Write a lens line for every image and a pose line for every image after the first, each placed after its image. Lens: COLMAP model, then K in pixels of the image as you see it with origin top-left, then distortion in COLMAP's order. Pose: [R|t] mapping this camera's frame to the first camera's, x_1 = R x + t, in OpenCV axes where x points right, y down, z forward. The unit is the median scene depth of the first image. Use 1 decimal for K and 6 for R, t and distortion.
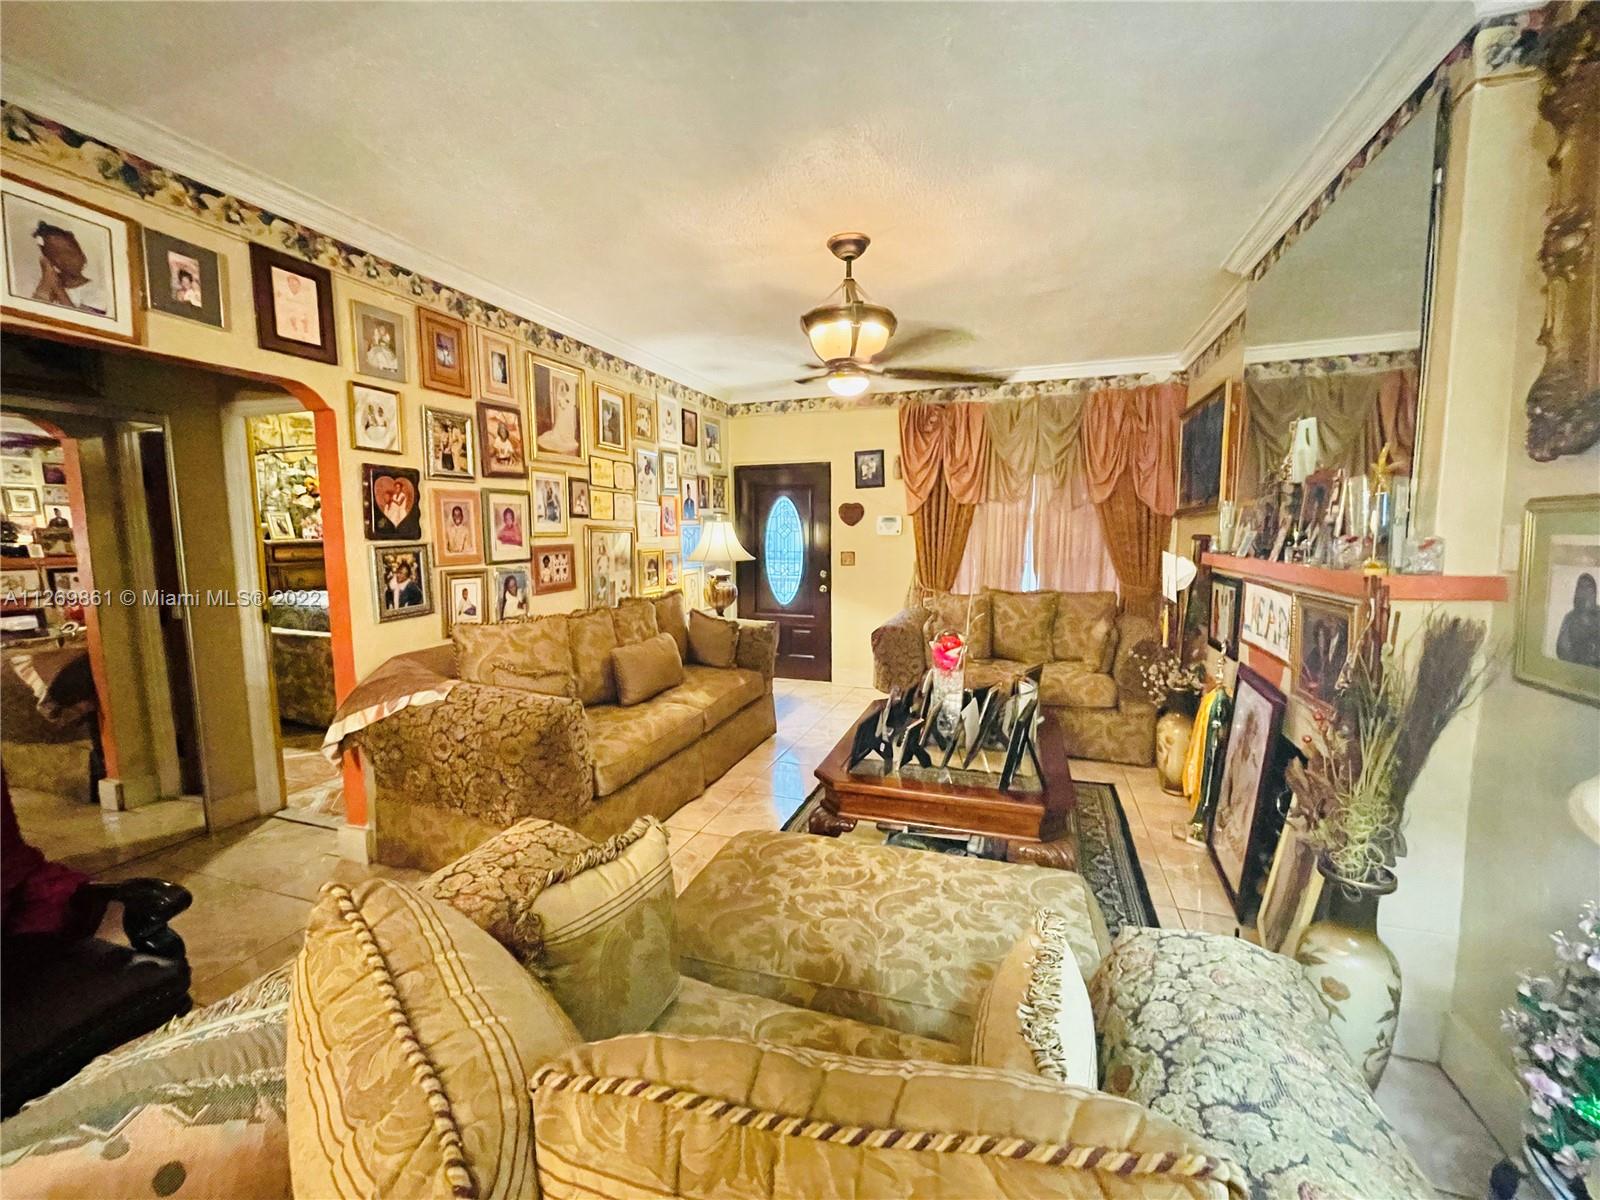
lens RADIAL K [[650.3, 0, 798.5], [0, 650.3, 598.7], [0, 0, 1]] dist [-0.001781, 0.000254]
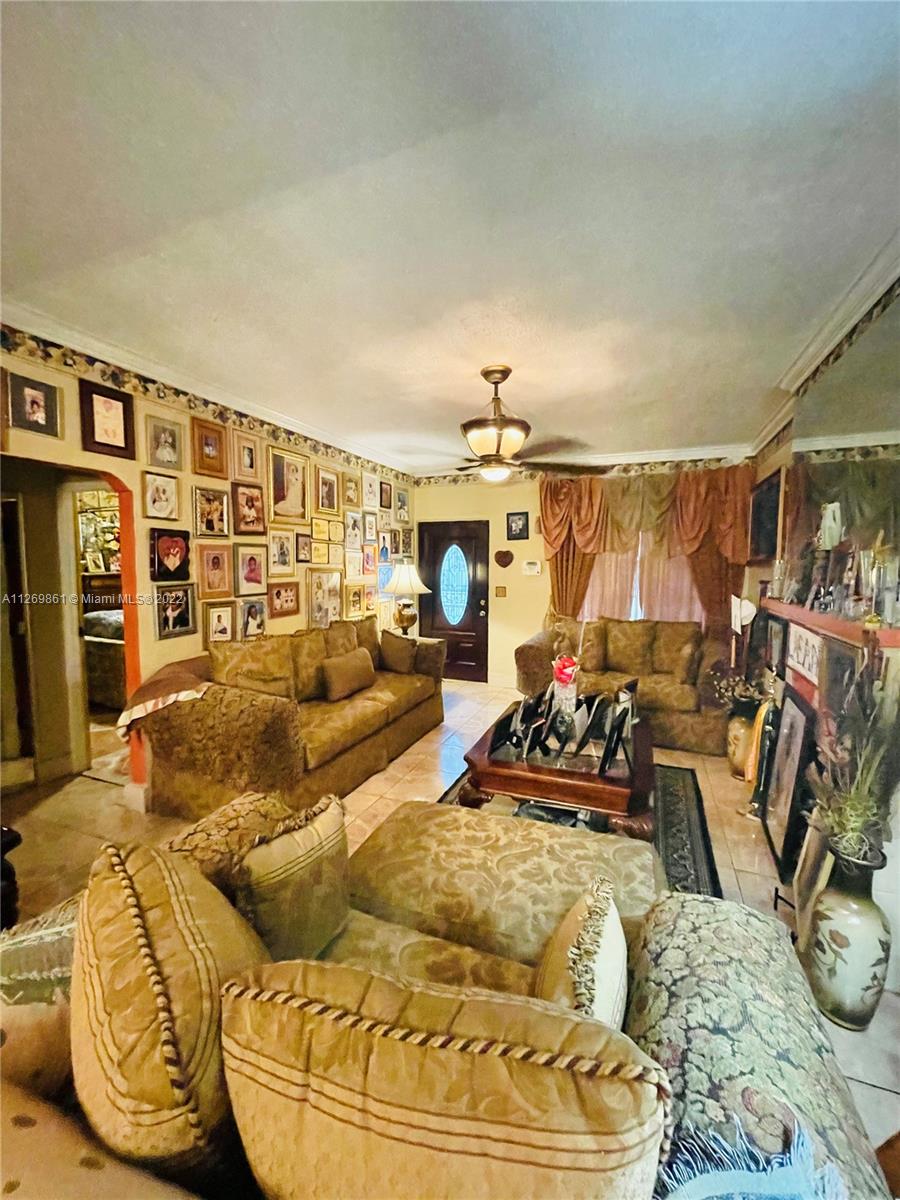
lens RADIAL K [[487.7, 0, 450.1], [0, 487.7, 600.1], [0, 0, 1]] dist [-0.001781, 0.000254]
pose [[0.998904, 0.015648, -0.044118, 0.032563], [-0.016857, 0.999488, -0.027180, -0.031237], [0.043670, 0.027894, 0.998657, -0.030690]]
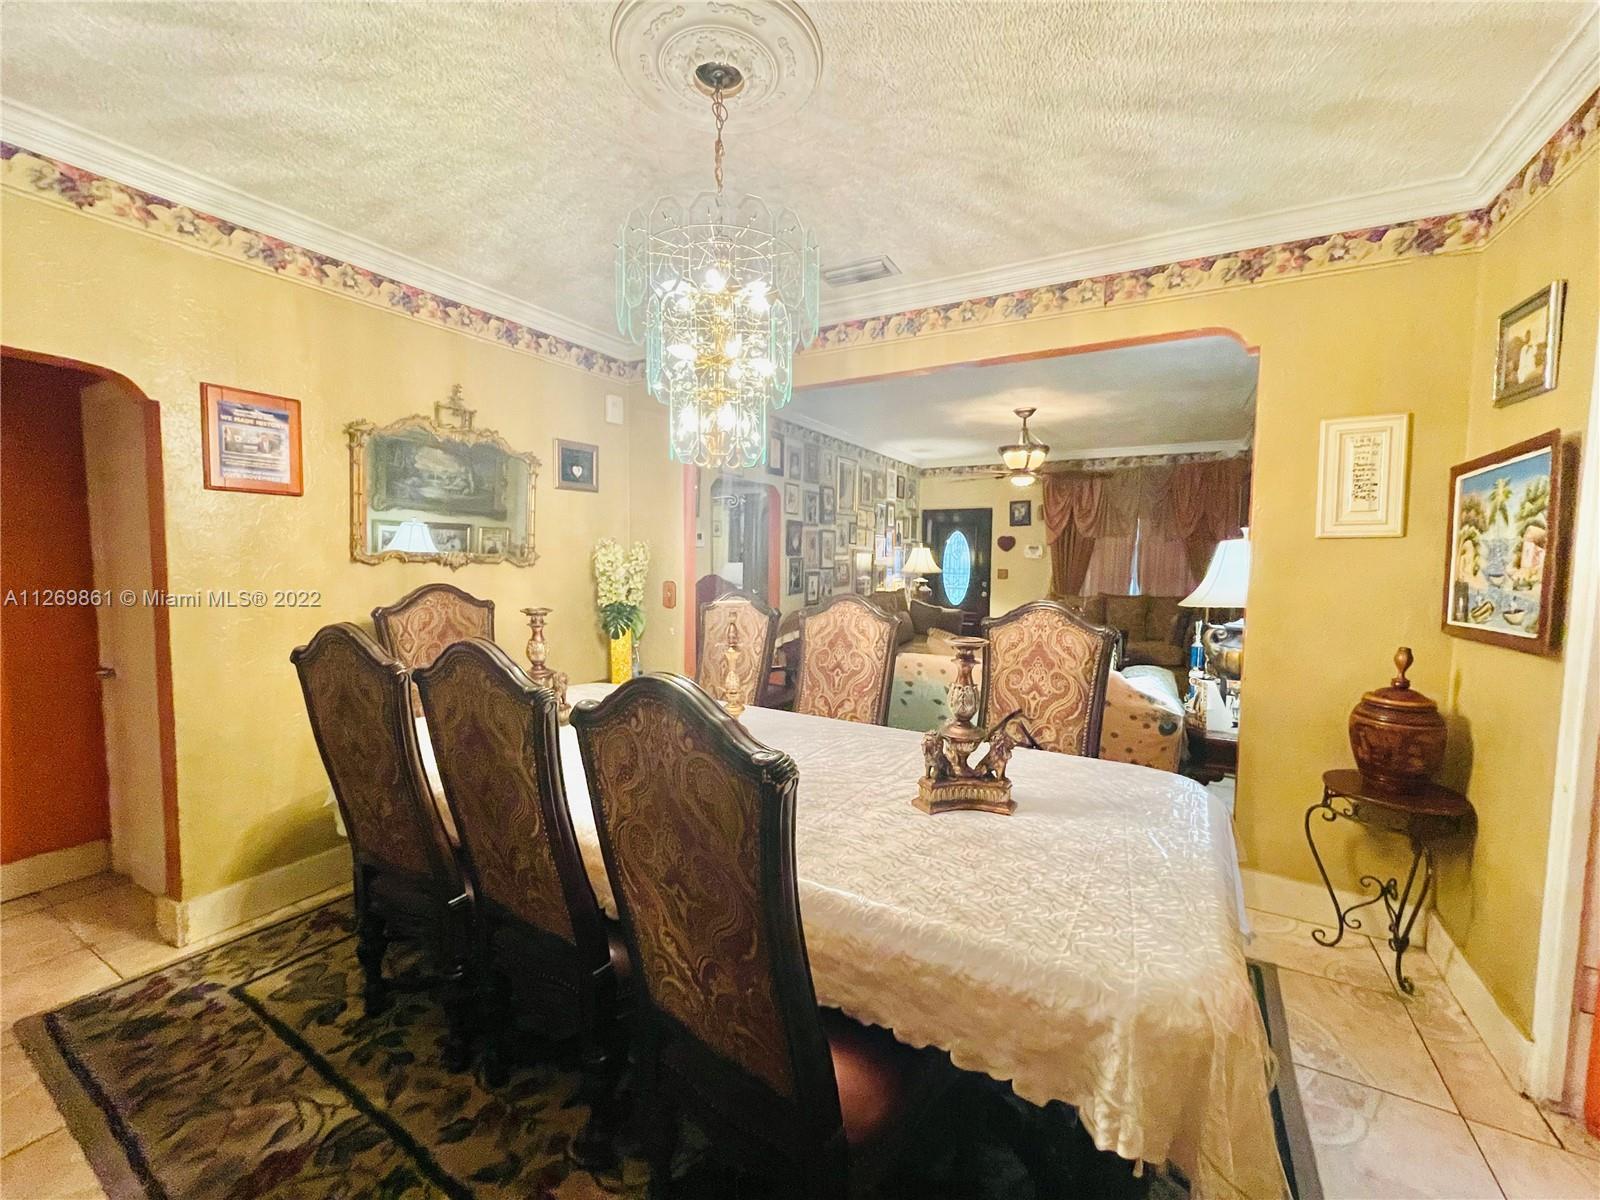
lens RADIAL K [[650.3, 0, 802.0], [0, 650.3, 590.2], [0, 0, 1]] dist [-0.001781, 0.000254]
pose [[0.984695, 0.025321, -0.172436, -0.240463], [-0.033338, 0.998486, -0.043757, 0.112292], [0.171067, 0.048836, 0.984048, -1.058664]]
